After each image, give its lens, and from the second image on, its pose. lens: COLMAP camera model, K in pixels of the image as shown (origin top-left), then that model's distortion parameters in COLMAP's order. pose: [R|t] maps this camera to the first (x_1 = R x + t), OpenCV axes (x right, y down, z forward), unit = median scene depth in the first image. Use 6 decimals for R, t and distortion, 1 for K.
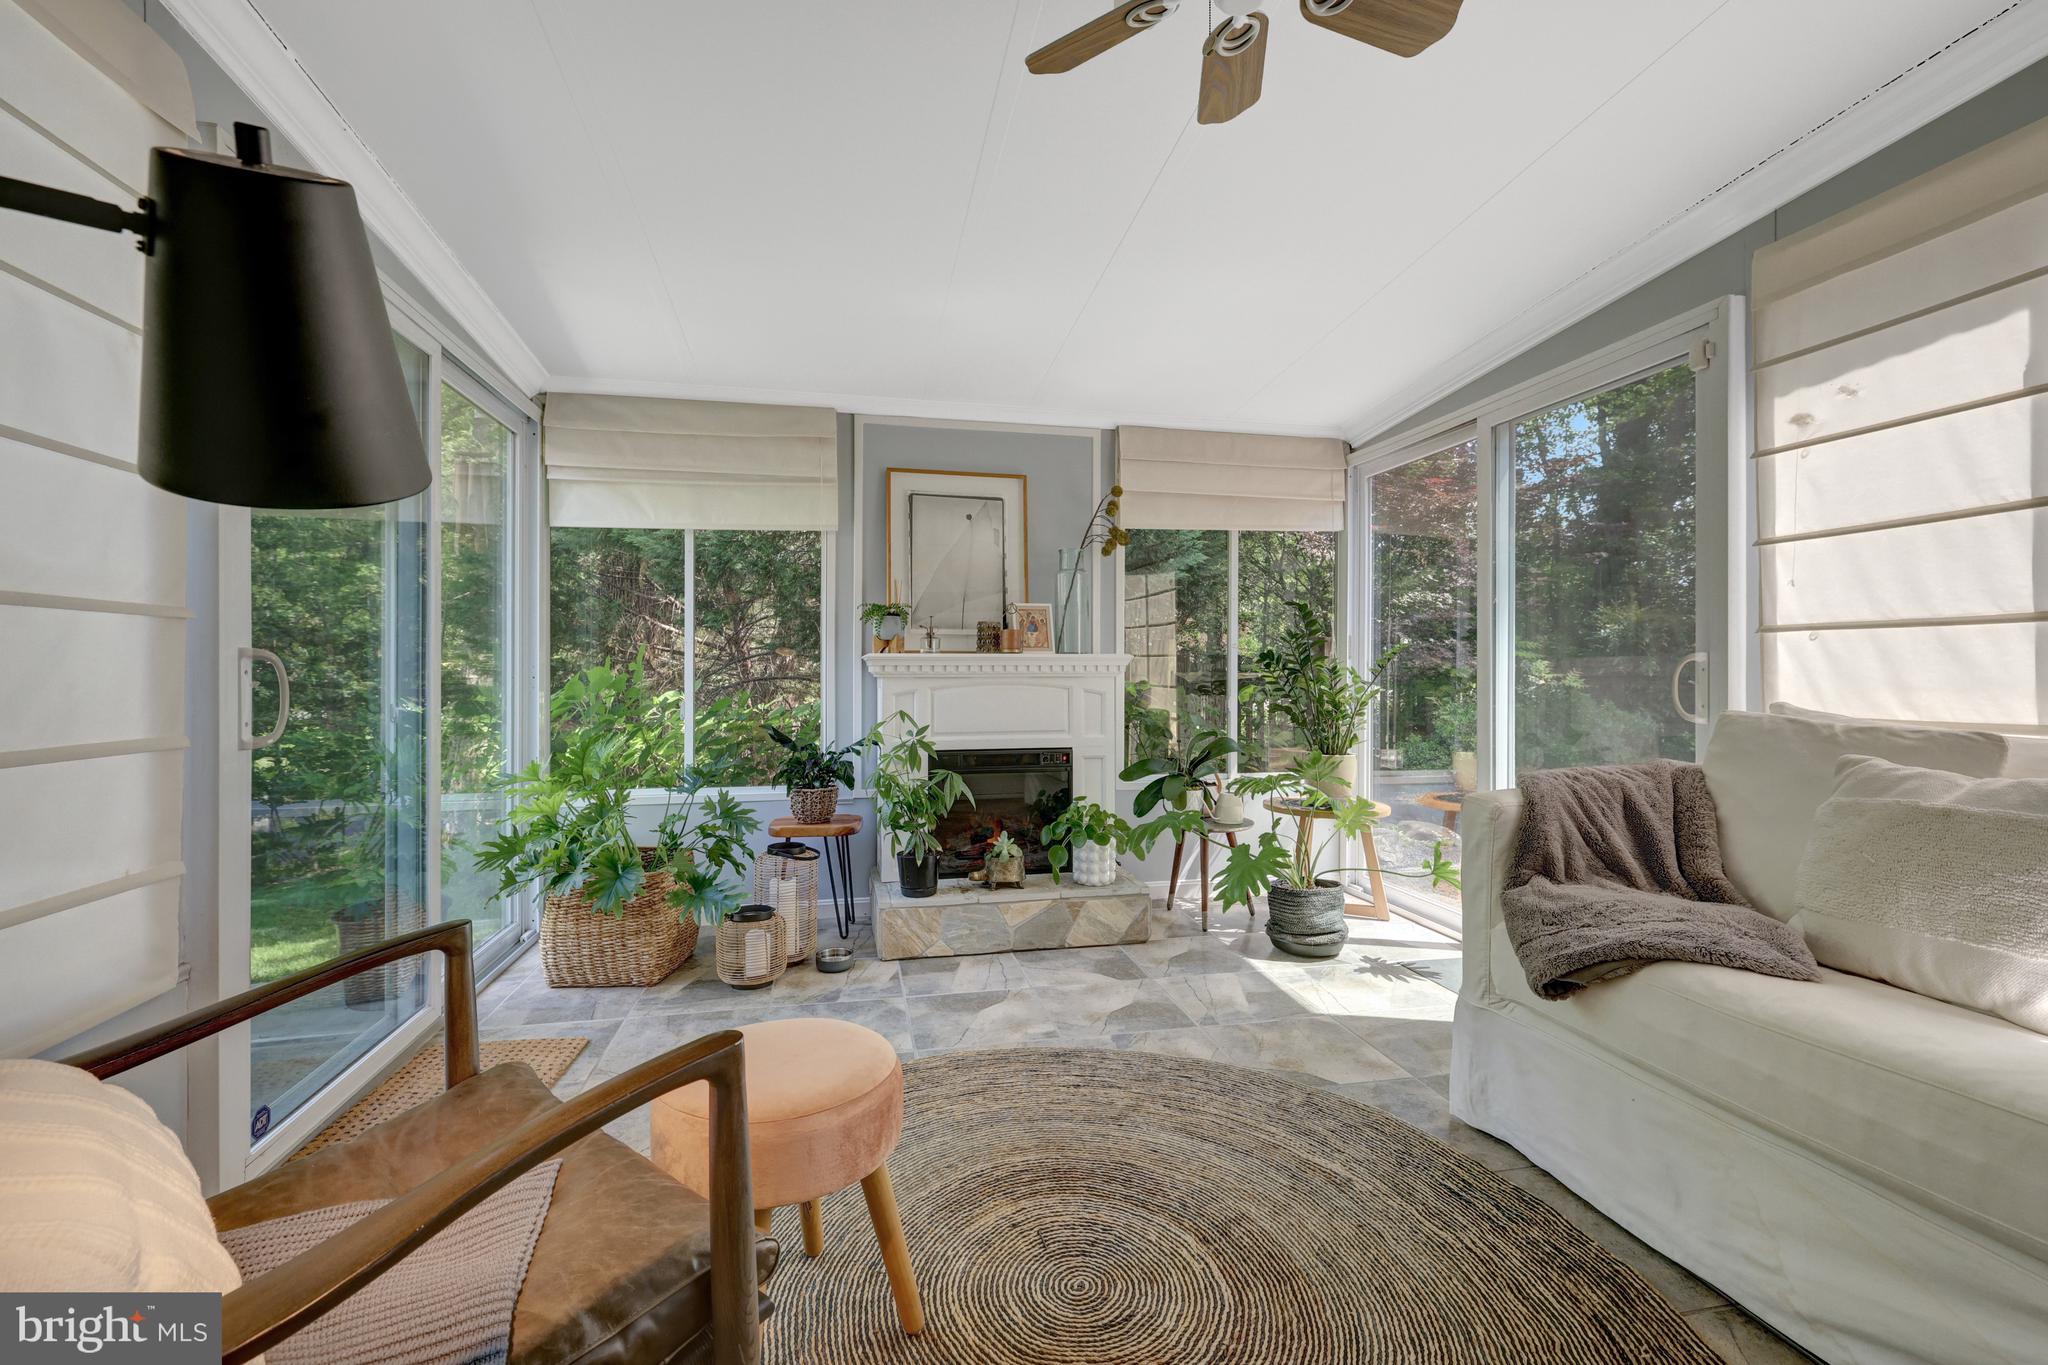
lens RADIAL K [[889.4, 0, 1014.0], [0, 889.4, 676.4], [0, 0, 1]] dist [-0.001248, 0.000575]
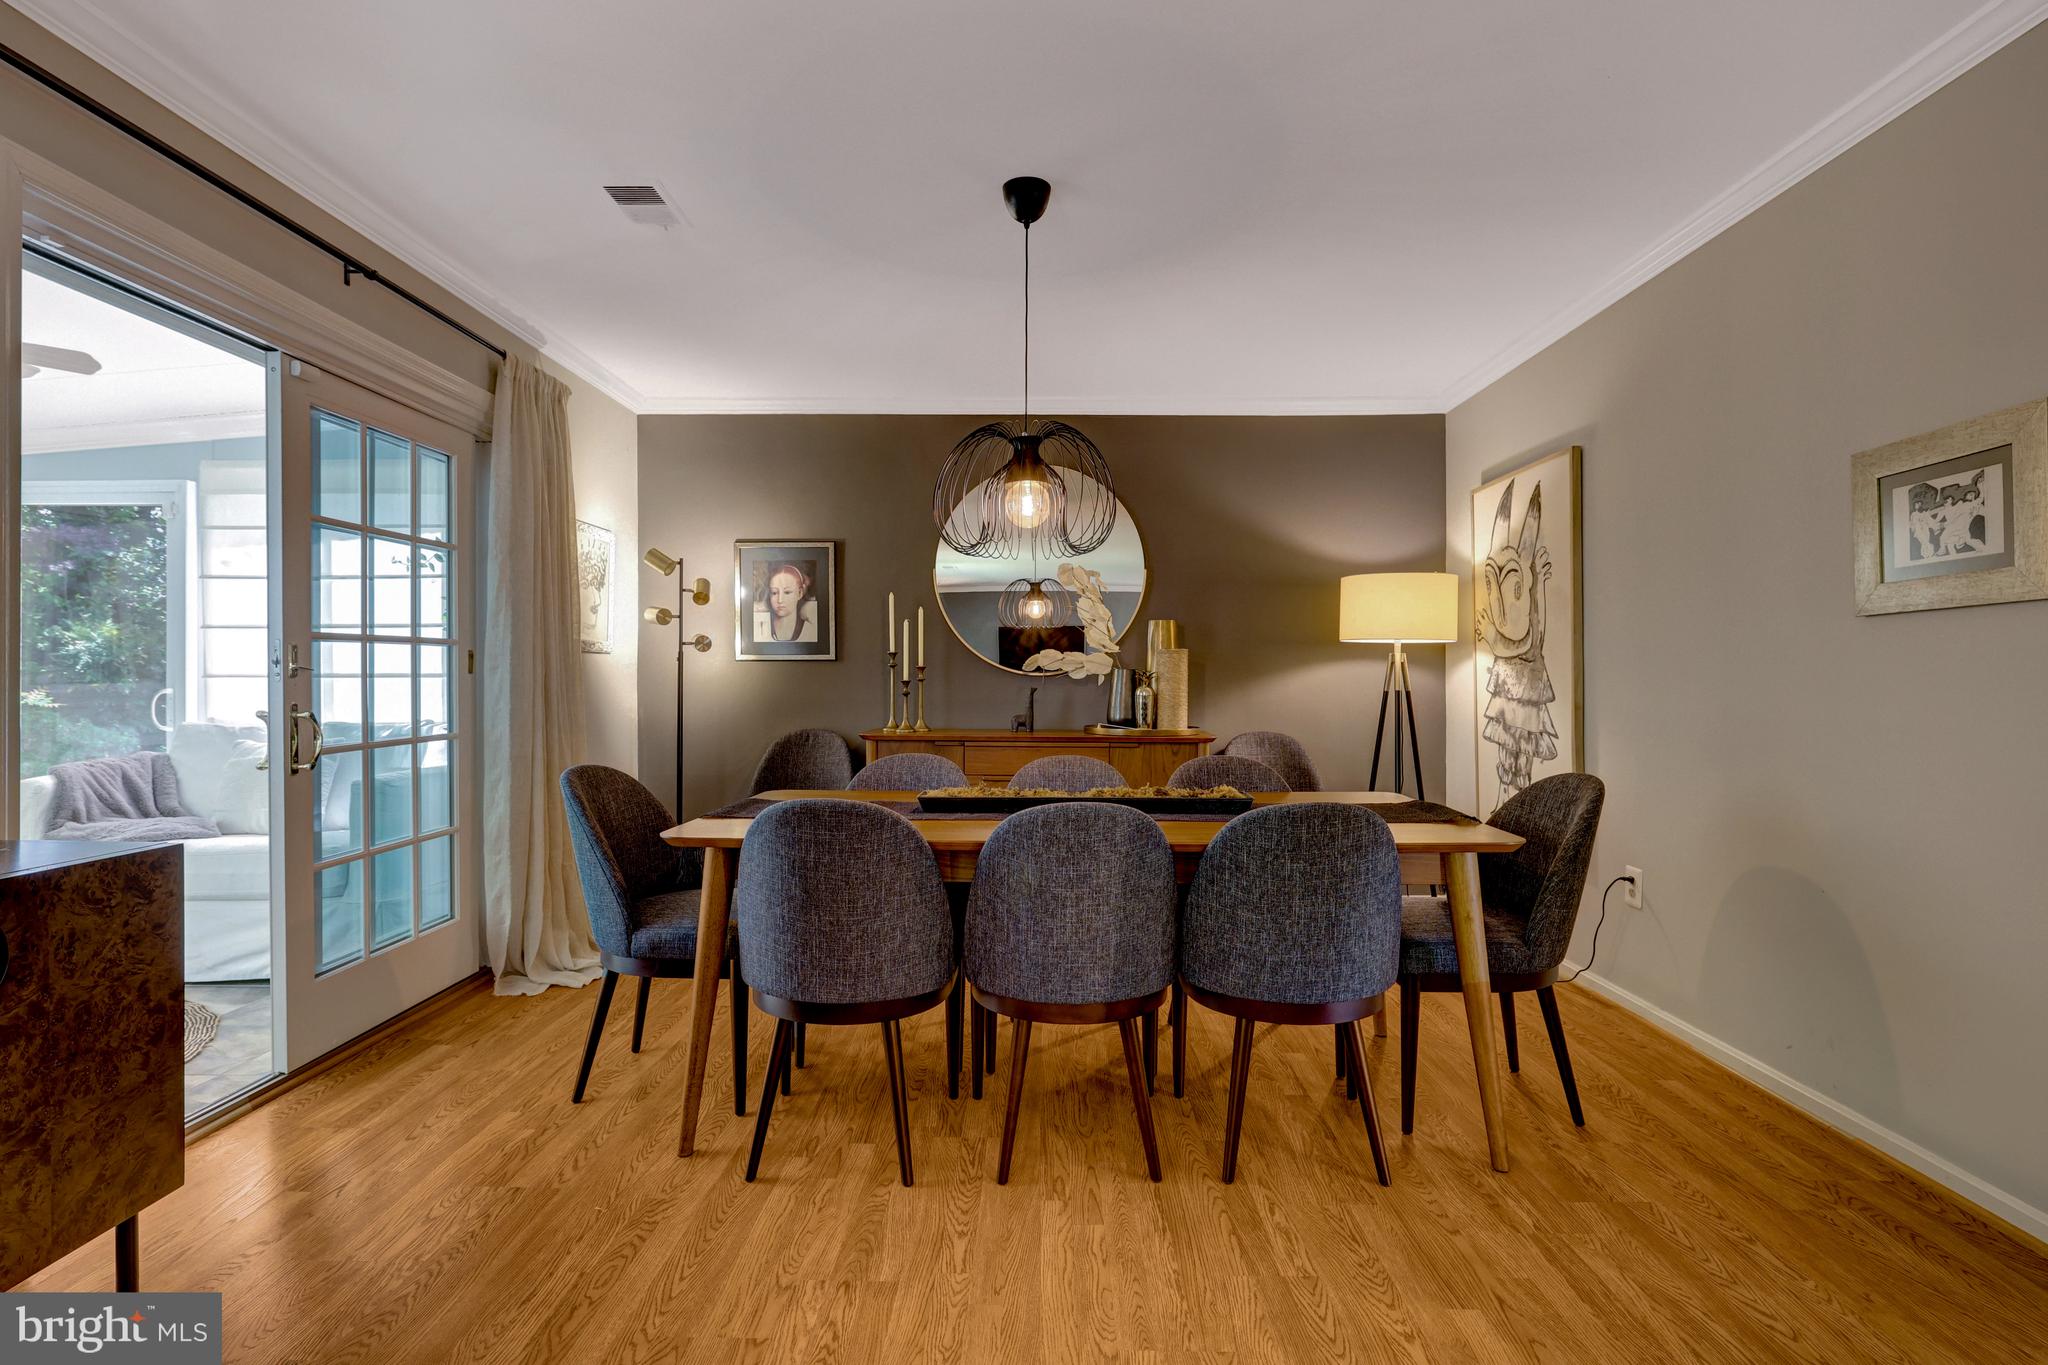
lens RADIAL K [[957.3, 0, 1020.4], [0, 957.3, 677.1], [0, 0, 1]] dist [0.000424, -0.001603]
pose [[0.193677, 0.002952, 0.981061, -0.865191], [0.006025, 0.999973, -0.004198, -0.040293], [-0.981047, 0.006724, 0.193654, -1.164662]]
